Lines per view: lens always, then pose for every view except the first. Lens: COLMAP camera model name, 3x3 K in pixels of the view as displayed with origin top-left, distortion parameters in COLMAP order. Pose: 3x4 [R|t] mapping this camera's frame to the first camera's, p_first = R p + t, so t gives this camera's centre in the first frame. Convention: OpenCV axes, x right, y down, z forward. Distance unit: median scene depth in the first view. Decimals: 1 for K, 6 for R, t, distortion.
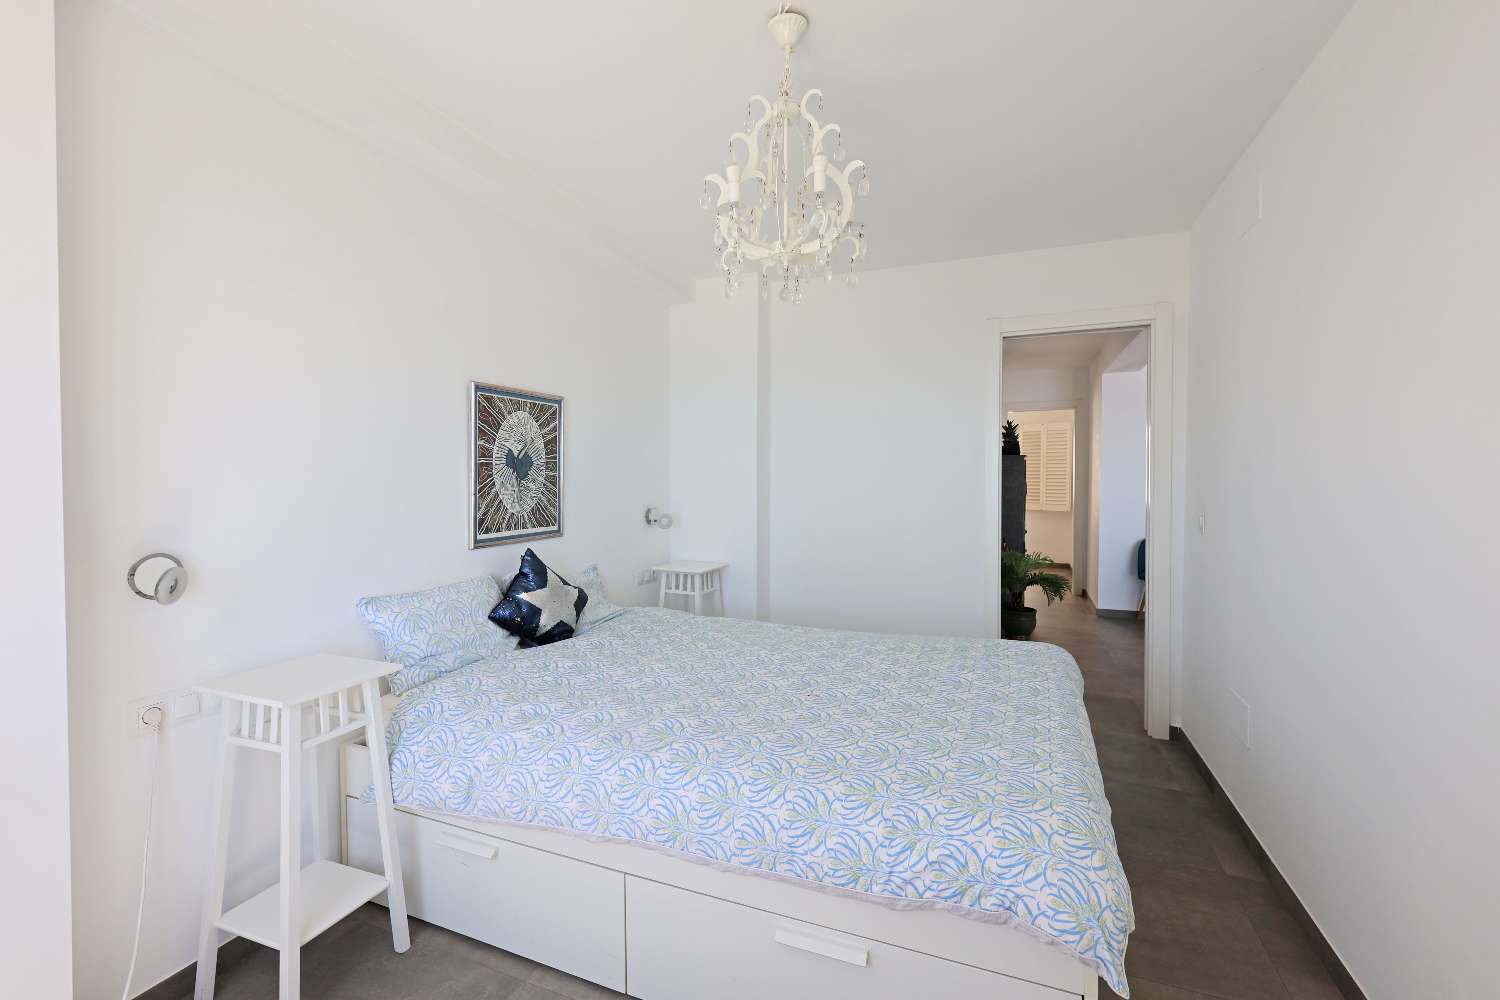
lens RADIAL K [[637.5, 0, 754.7], [0, 637.5, 494.6], [0, 0, 1]] dist [0.001447, 0.000102]
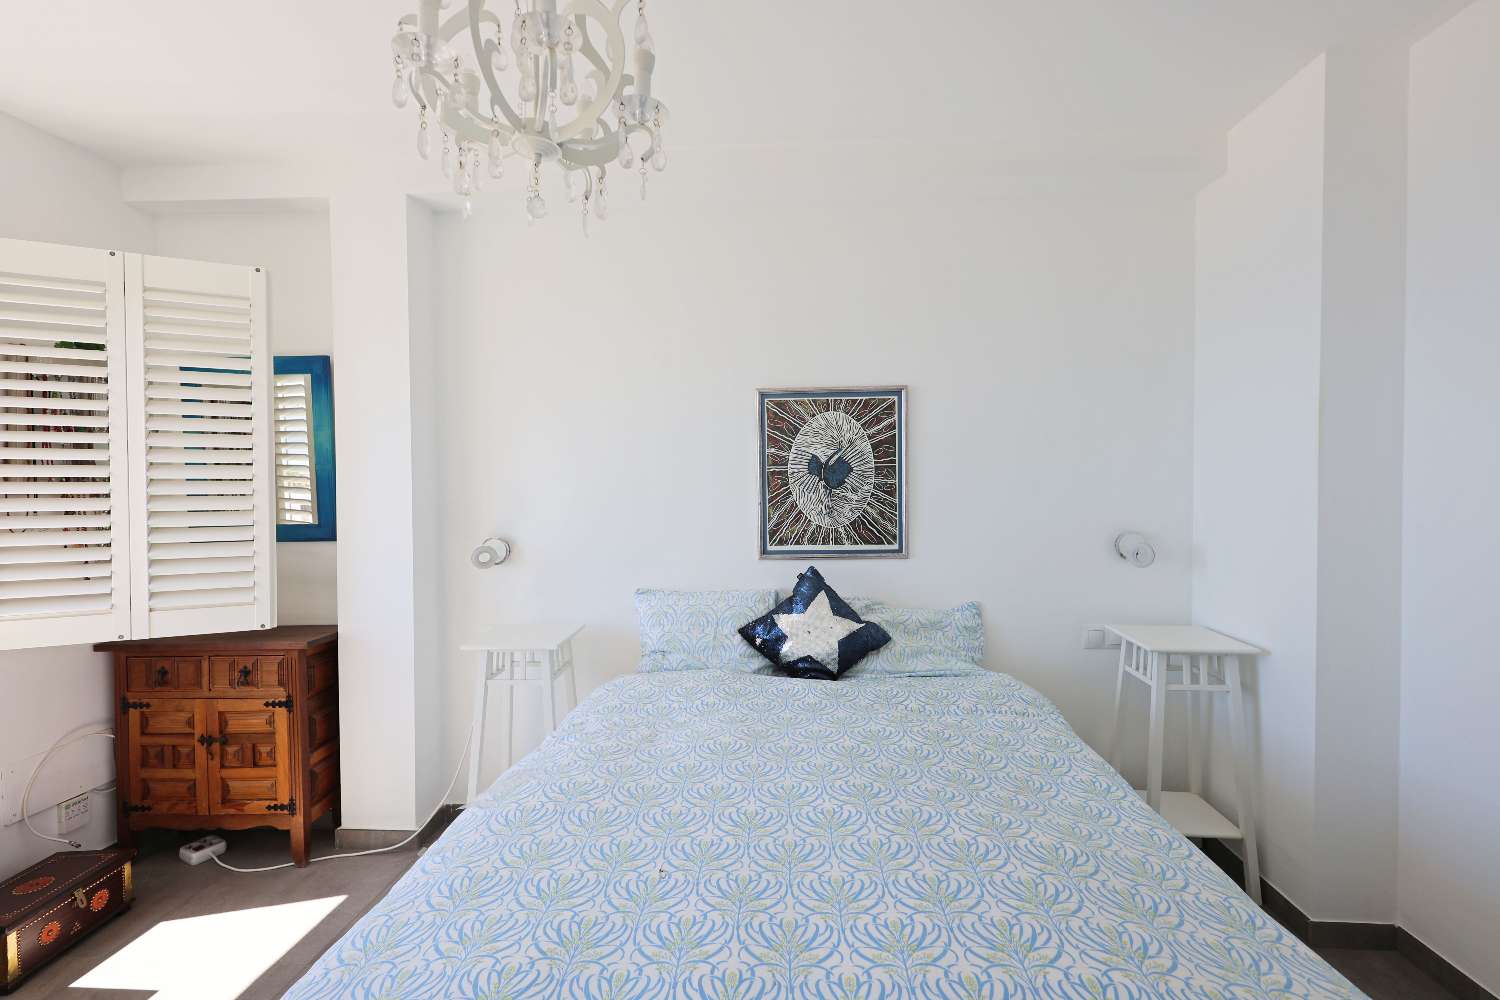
lens RADIAL K [[649.3, 0, 750.3], [0, 649.3, 495.4], [0, 0, 1]] dist [0.003095, 0.000015]
pose [[0.294547, 0.015877, -0.955505, 0.462008], [-0.016973, 0.999791, 0.011381, -0.022276], [0.955486, 0.012865, 0.294755, 0.622101]]
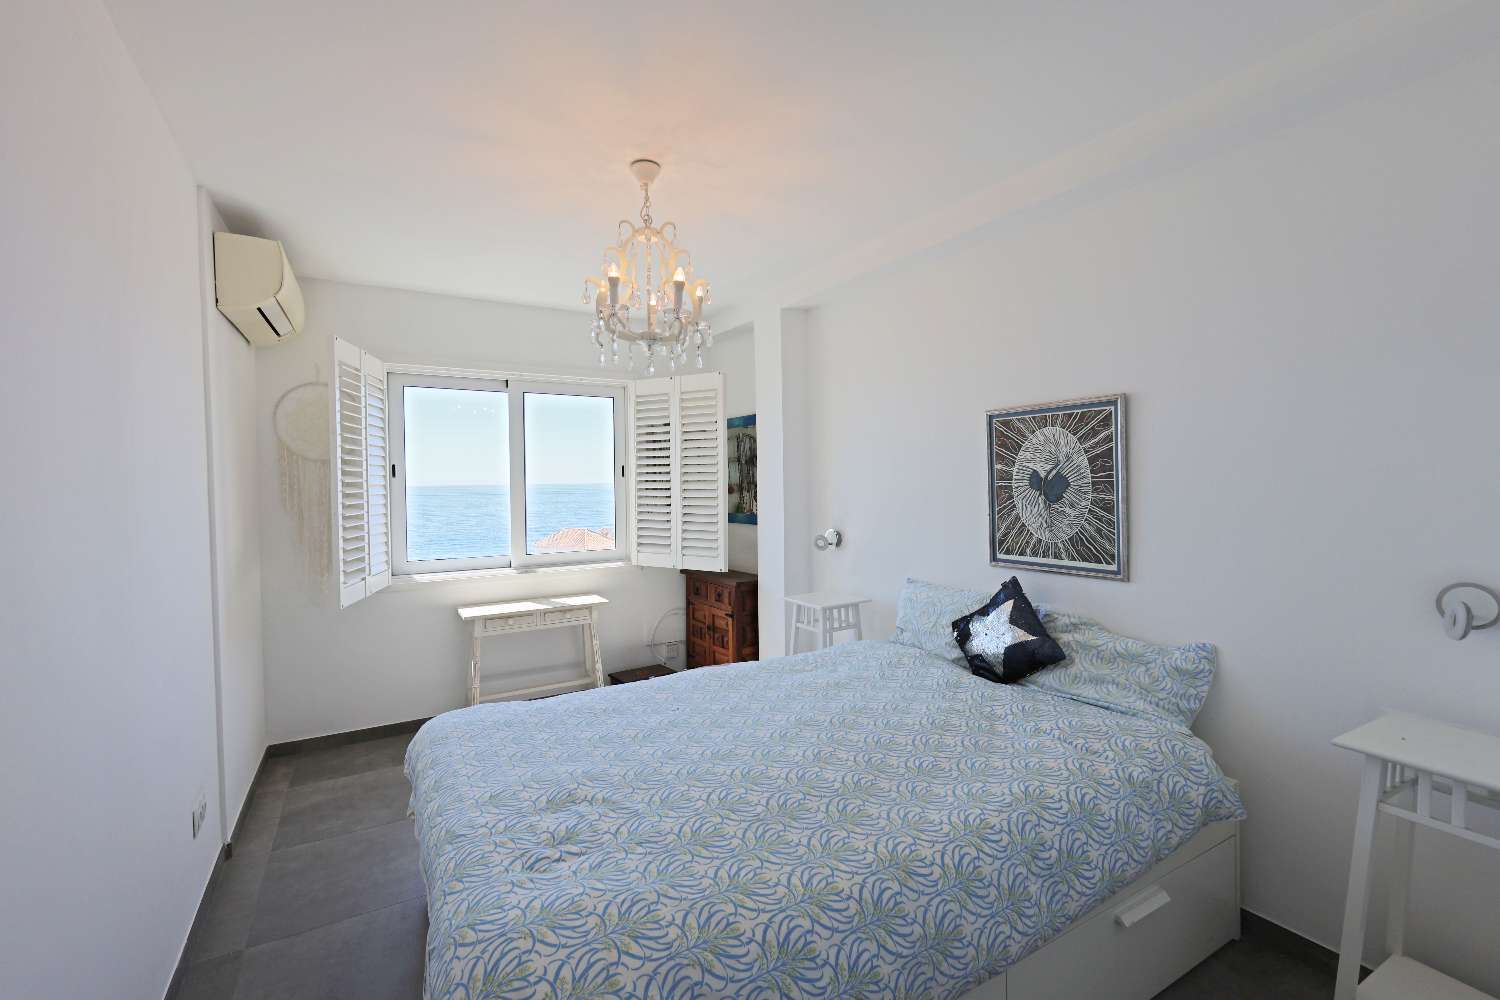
lens RADIAL K [[637.5, 0, 754.7], [0, 637.5, 494.6], [0, 0, 1]] dist [0.001447, 0.000102]
pose [[-0.612778, 0.028216, -0.789752, 0.593563], [-0.006565, 0.999146, 0.040791, -0.068952], [0.790228, 0.030181, -0.612069, 1.214027]]
